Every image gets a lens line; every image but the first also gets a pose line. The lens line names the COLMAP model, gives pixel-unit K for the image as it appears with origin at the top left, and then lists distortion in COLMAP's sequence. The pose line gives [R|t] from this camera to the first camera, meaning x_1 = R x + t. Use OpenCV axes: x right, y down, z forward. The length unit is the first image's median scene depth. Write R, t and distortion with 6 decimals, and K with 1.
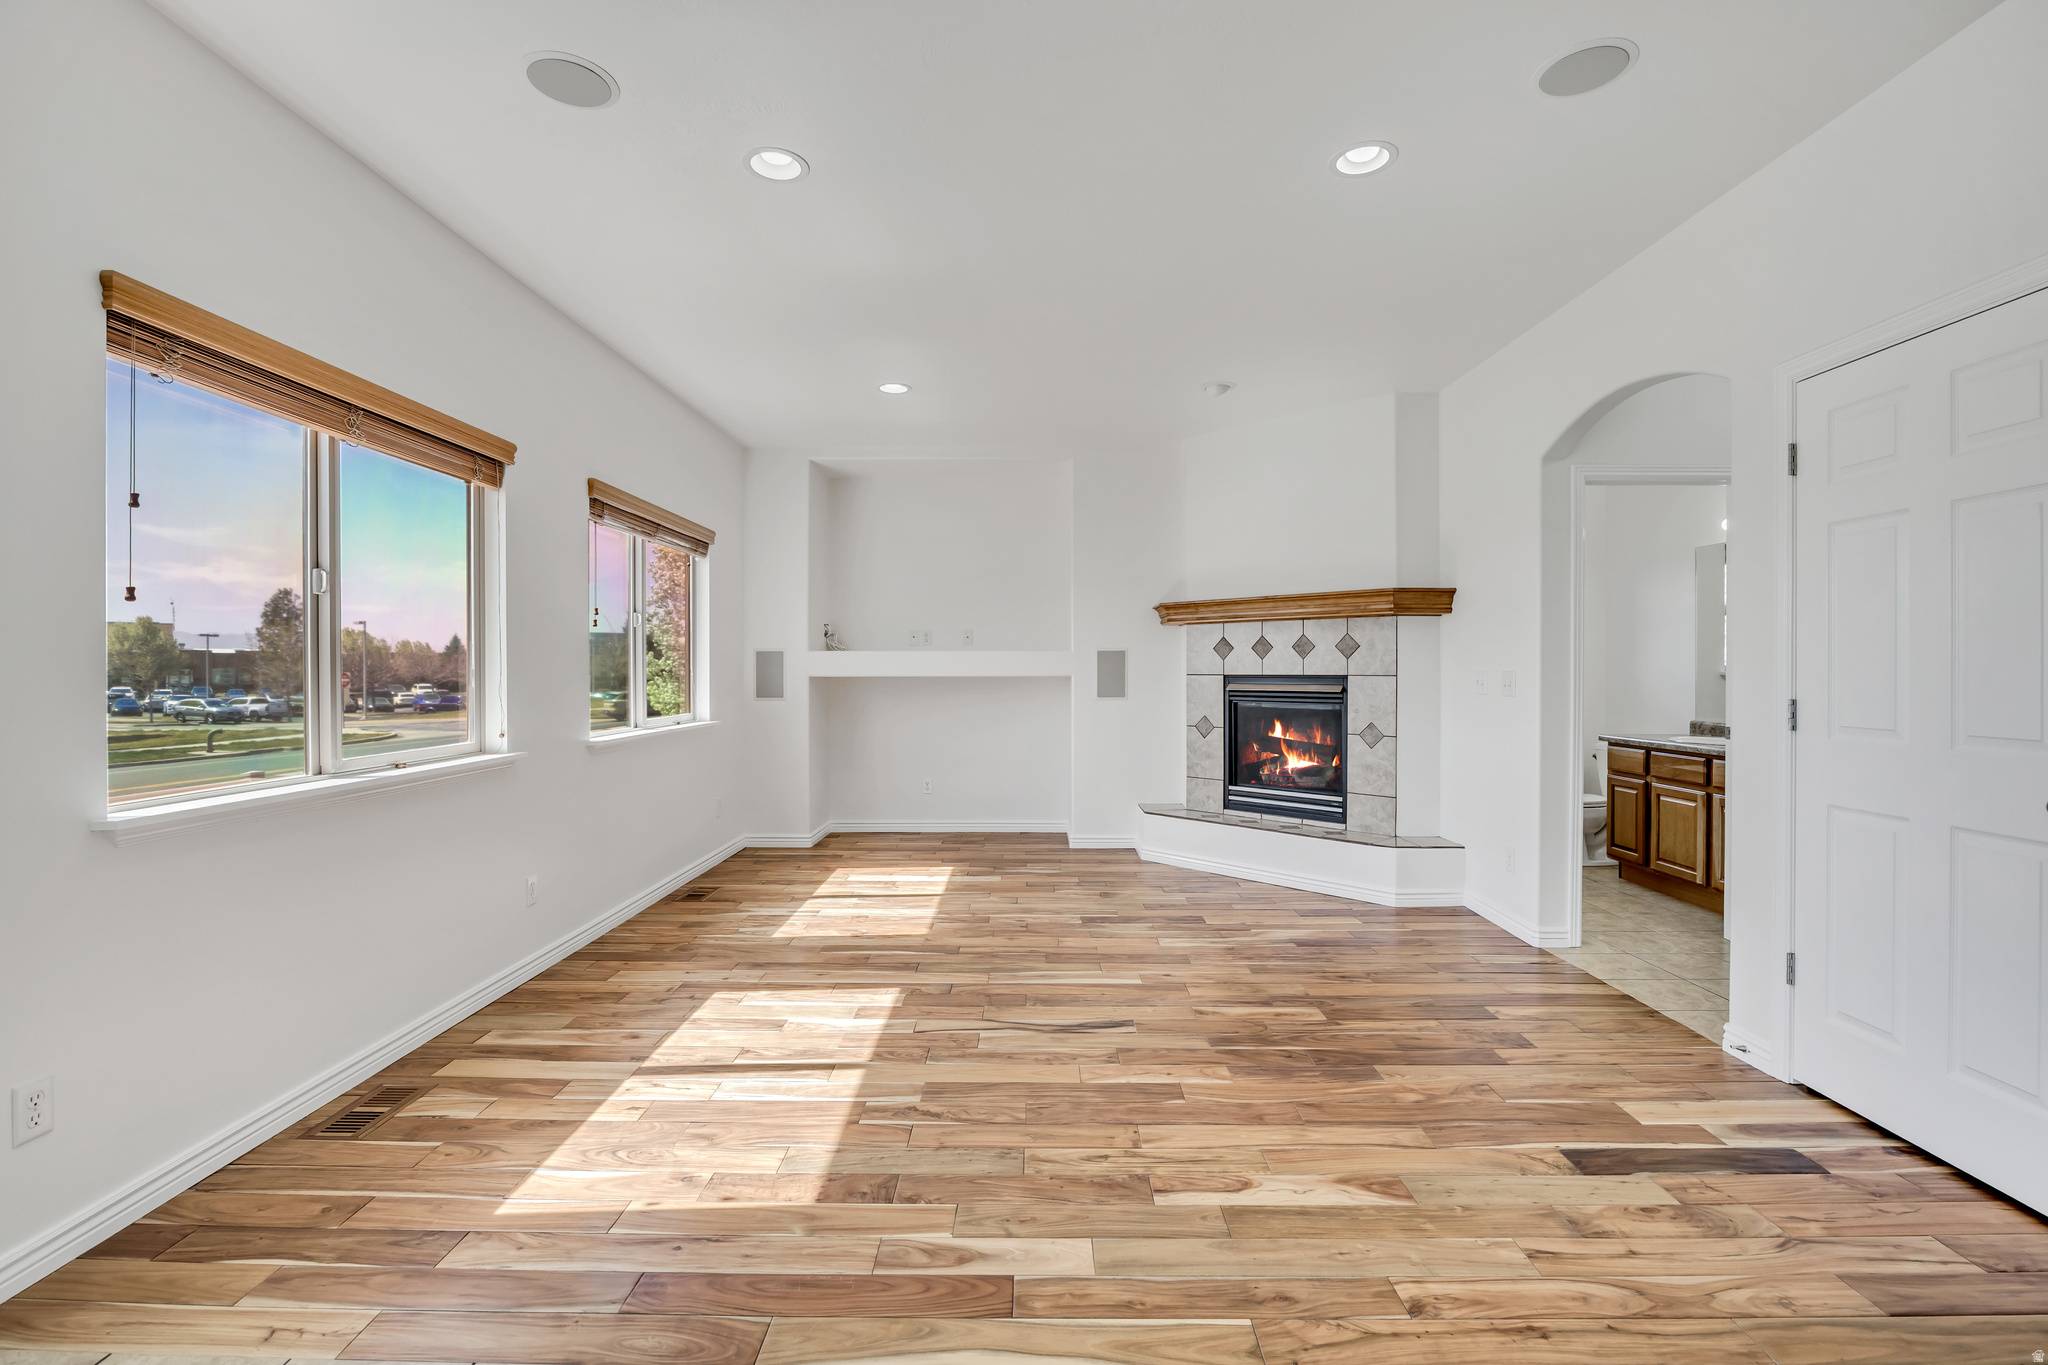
lens RADIAL K [[928.9, 0, 1025.0], [0, 928.9, 674.5], [0, 0, 1]] dist [-0.013801, 0.000736]
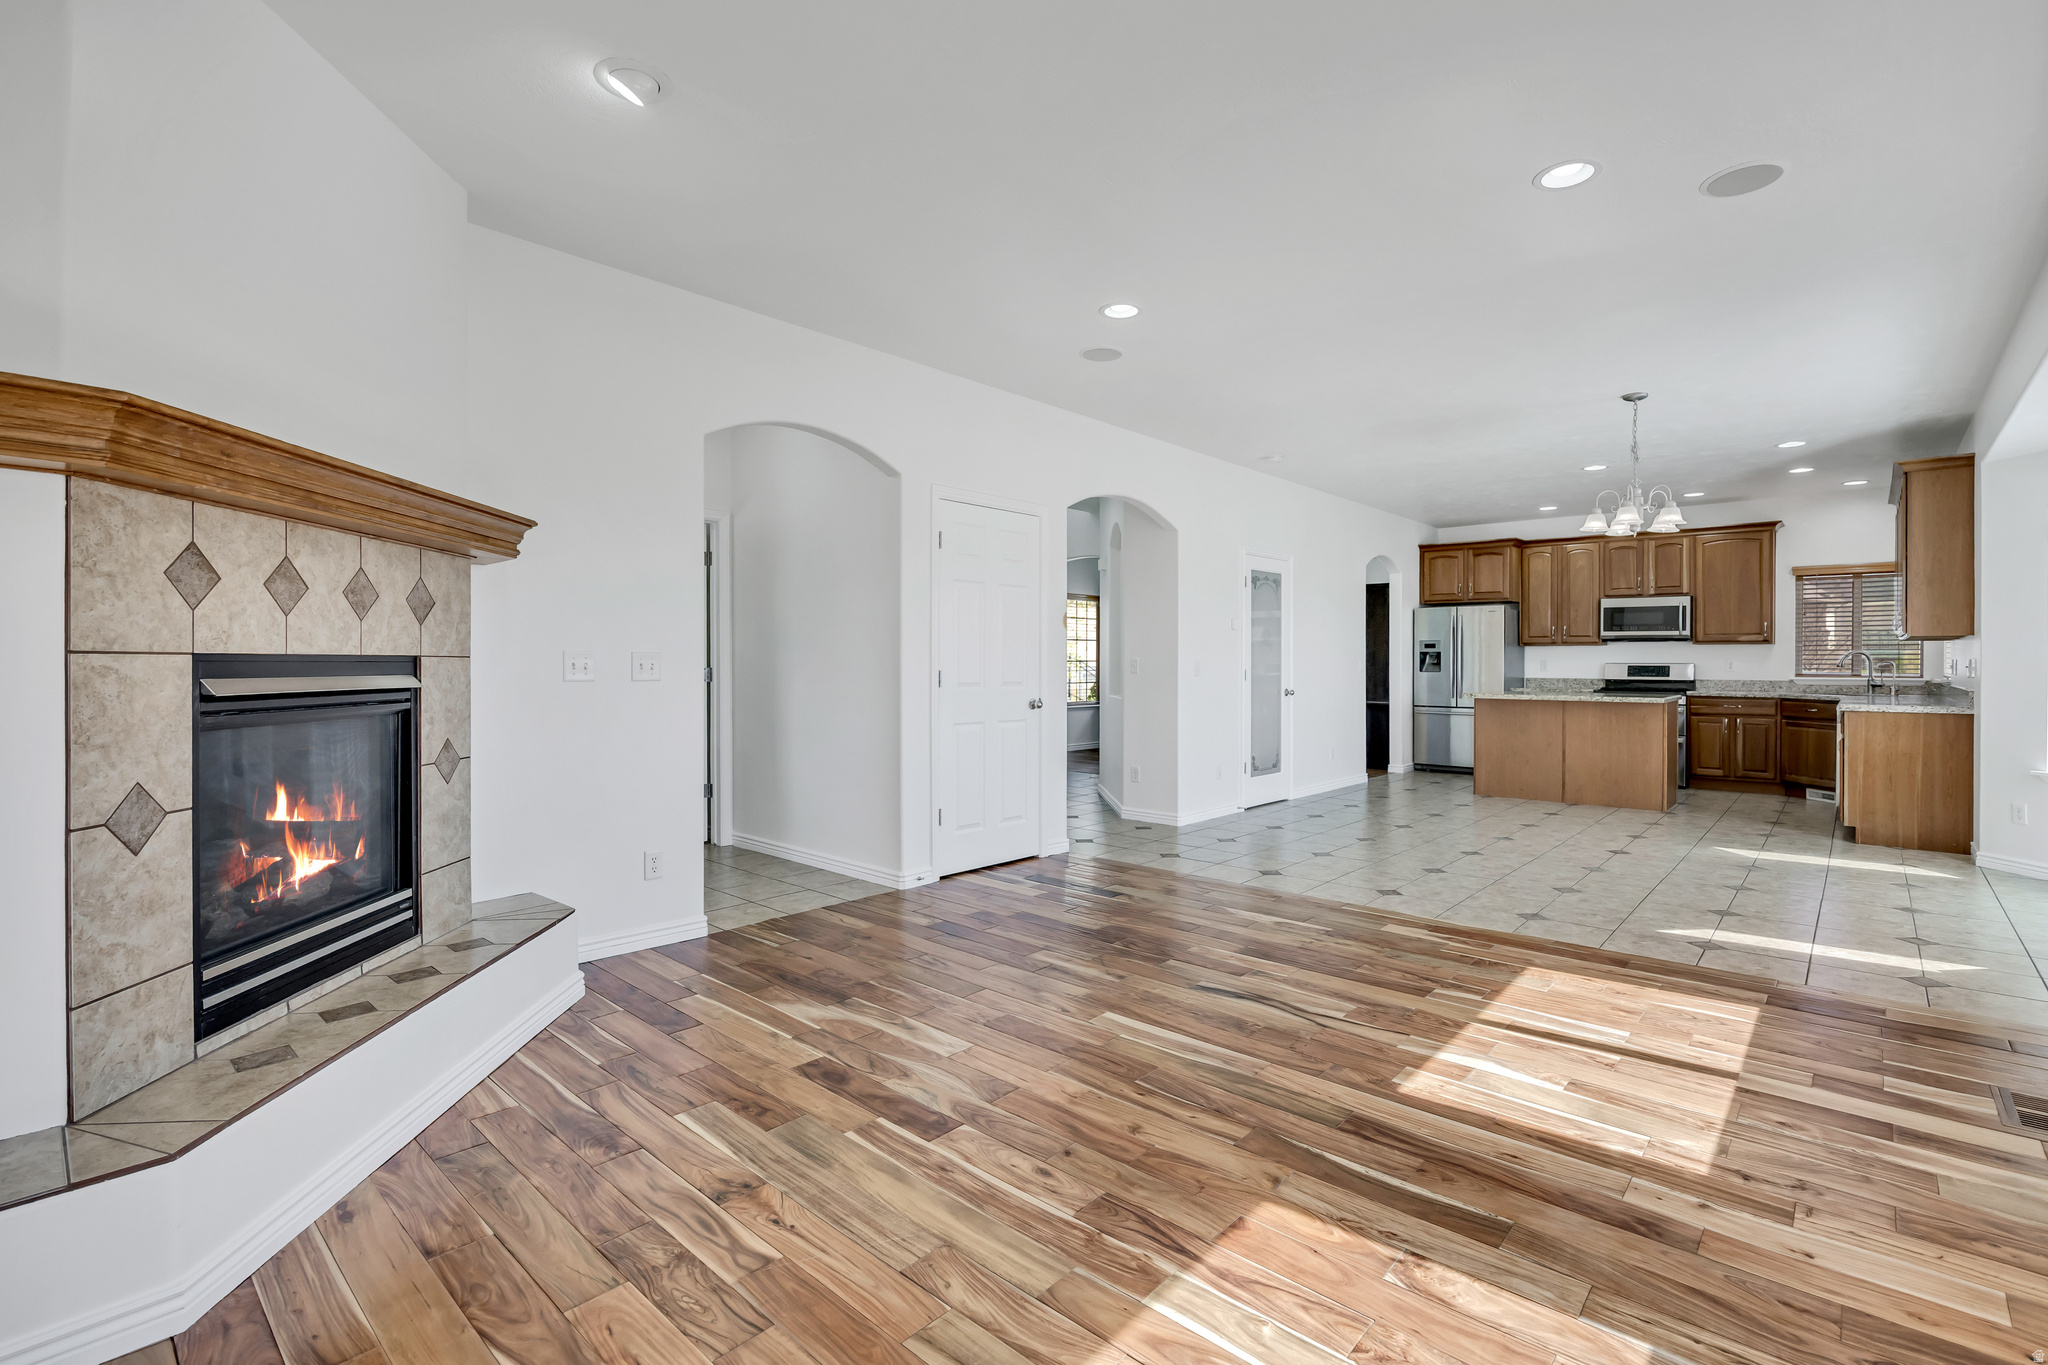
lens RADIAL K [[928.9, 0, 1025.5], [0, 928.9, 654.5], [0, 0, 1]] dist [-0.013801, 0.000736]
pose [[-0.750433, 0.003743, 0.660936, -0.396443], [0.000518, 0.999987, -0.005074, 0.004248], [-0.660947, -0.003465, -0.750425, 1.736826]]
